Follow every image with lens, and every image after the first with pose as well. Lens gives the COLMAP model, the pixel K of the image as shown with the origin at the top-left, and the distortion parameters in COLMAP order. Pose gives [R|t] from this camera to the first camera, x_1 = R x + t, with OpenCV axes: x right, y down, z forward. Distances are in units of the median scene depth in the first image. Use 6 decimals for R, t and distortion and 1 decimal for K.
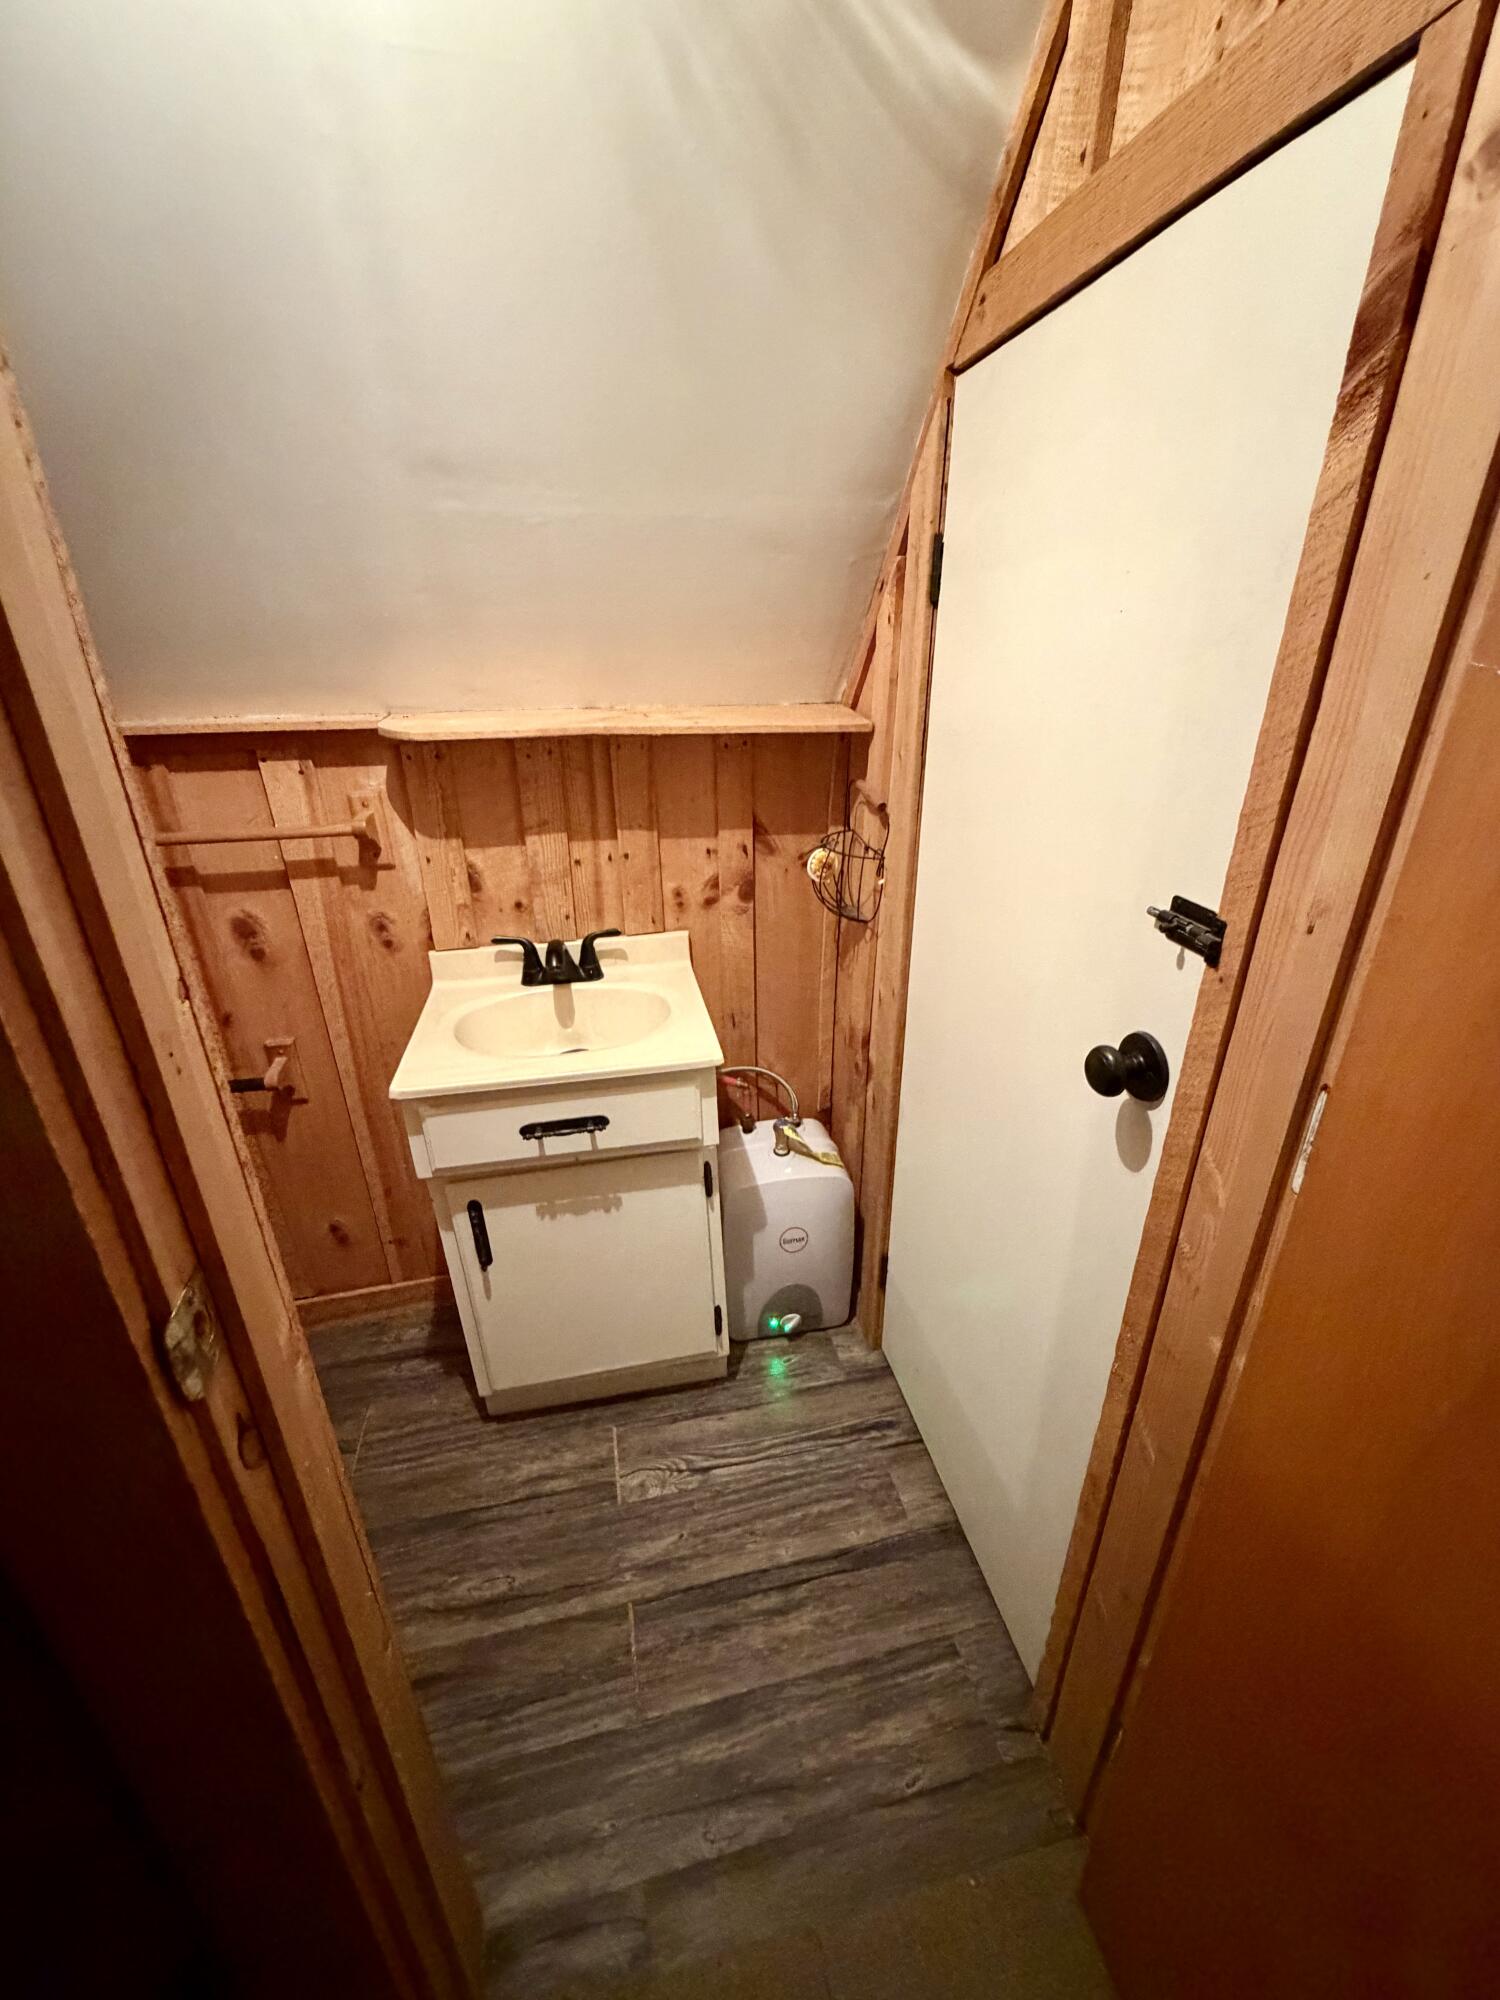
lens RADIAL K [[816.1, 0, 747.3], [0, 816.1, 1010.7], [0, 0, 1]] dist [0.000902, 0.000149]
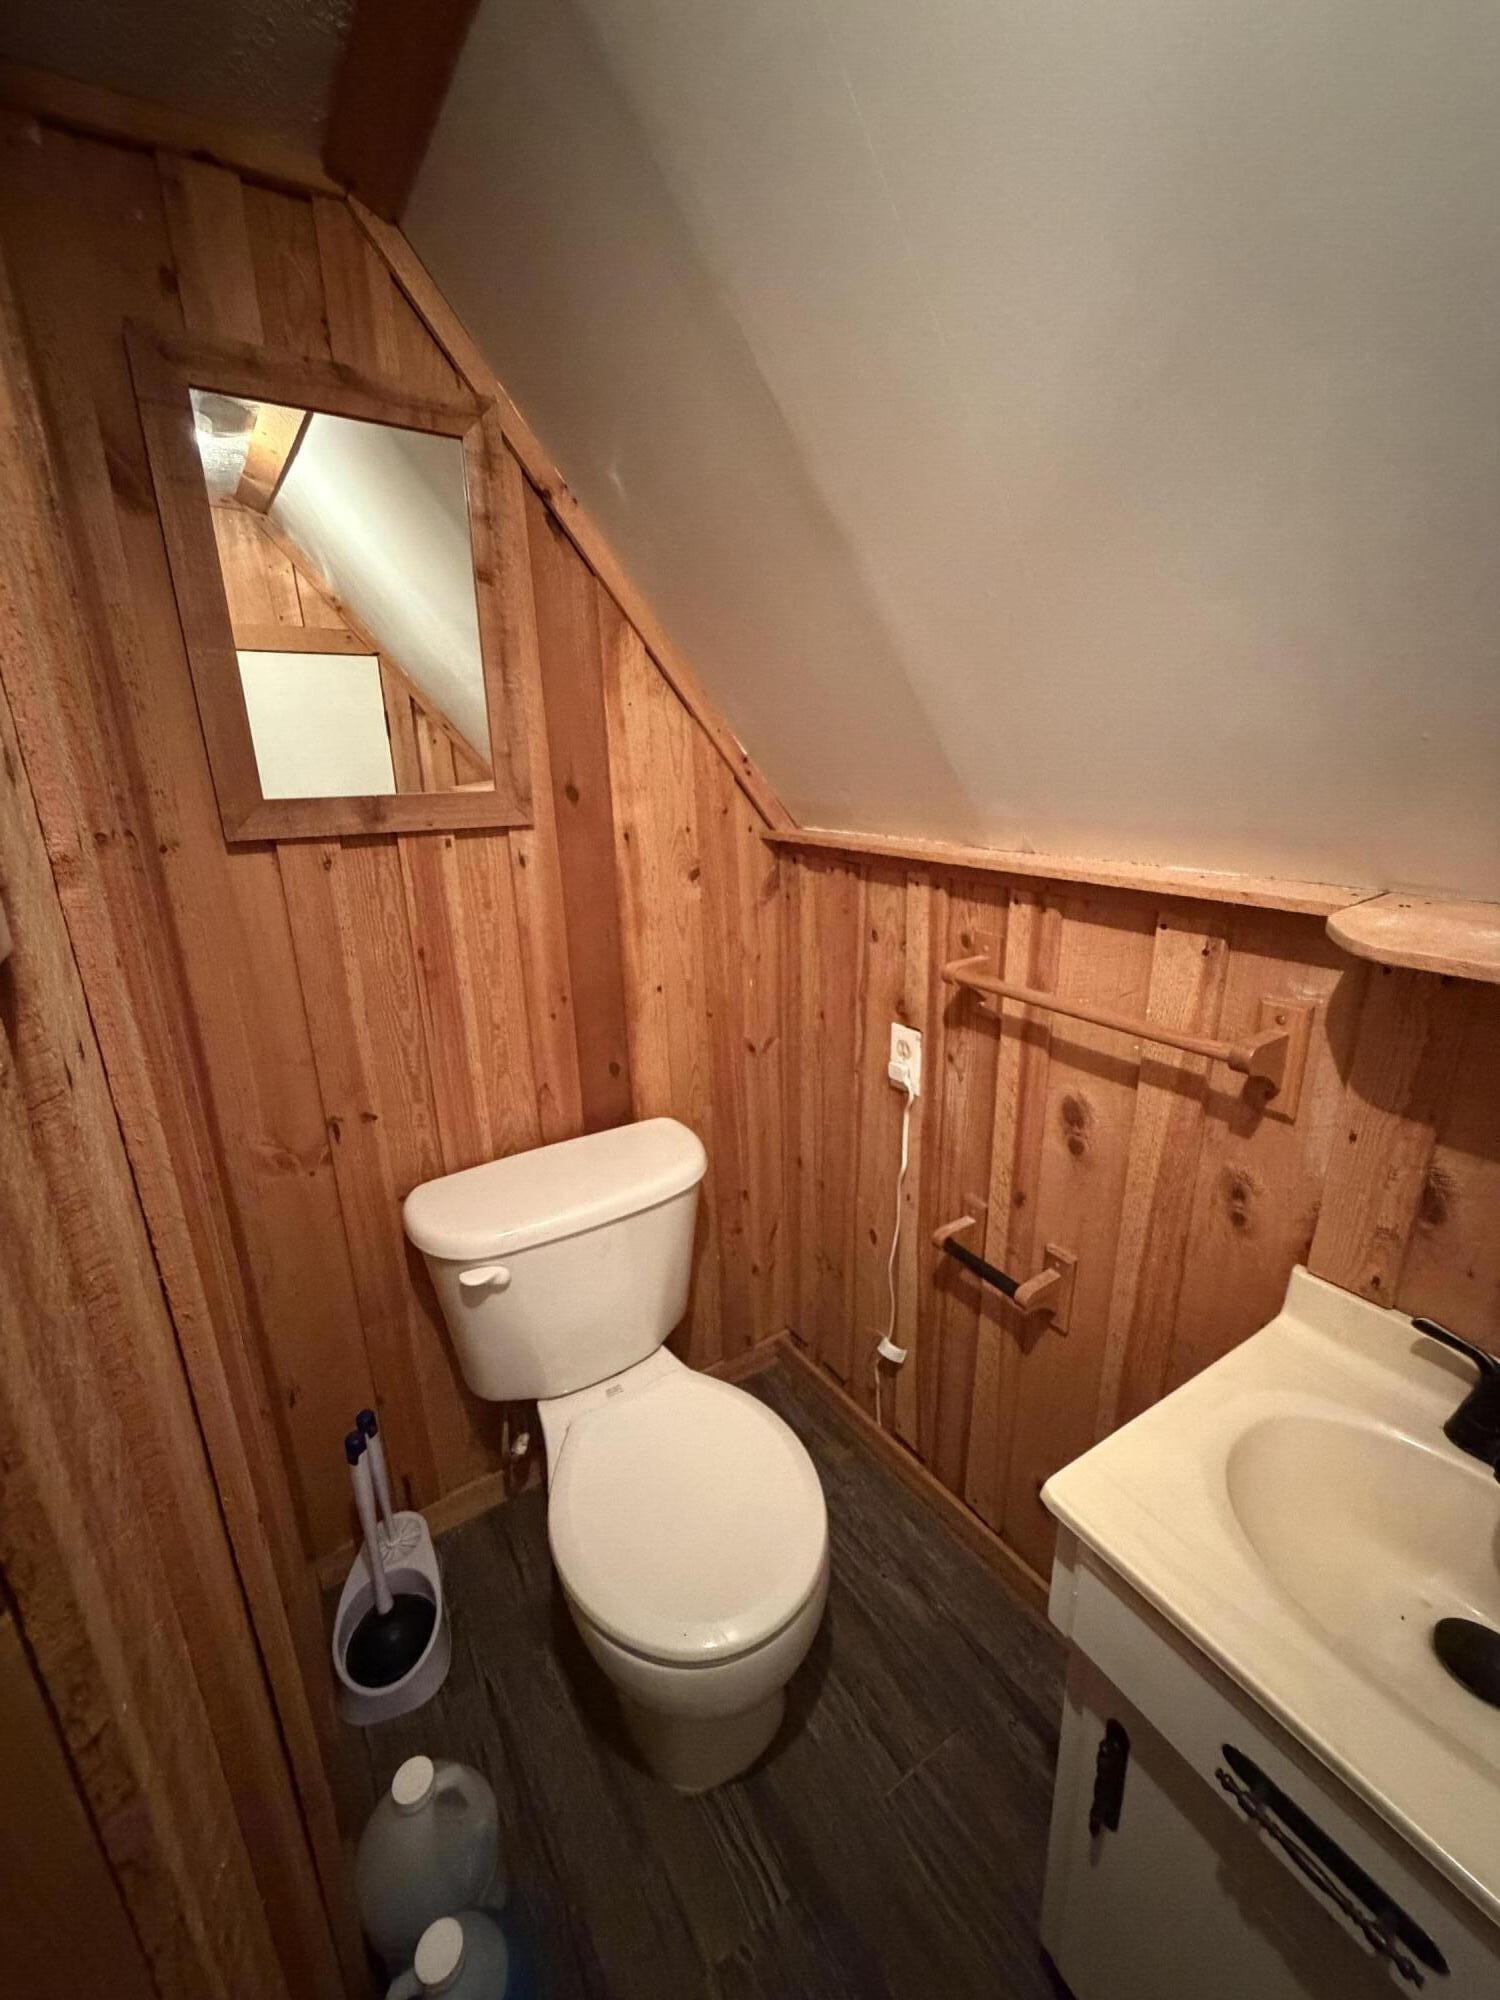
lens RADIAL K [[801.3, 0, 761.7], [0, 801.3, 998.6], [0, 0, 1]] dist [0.002128, 0.000472]
pose [[0.348076, 0.292842, -0.890554, -0.063059], [-0.349766, 0.921931, 0.166452, -0.225051], [0.869774, 0.253547, 0.423328, 0.380467]]
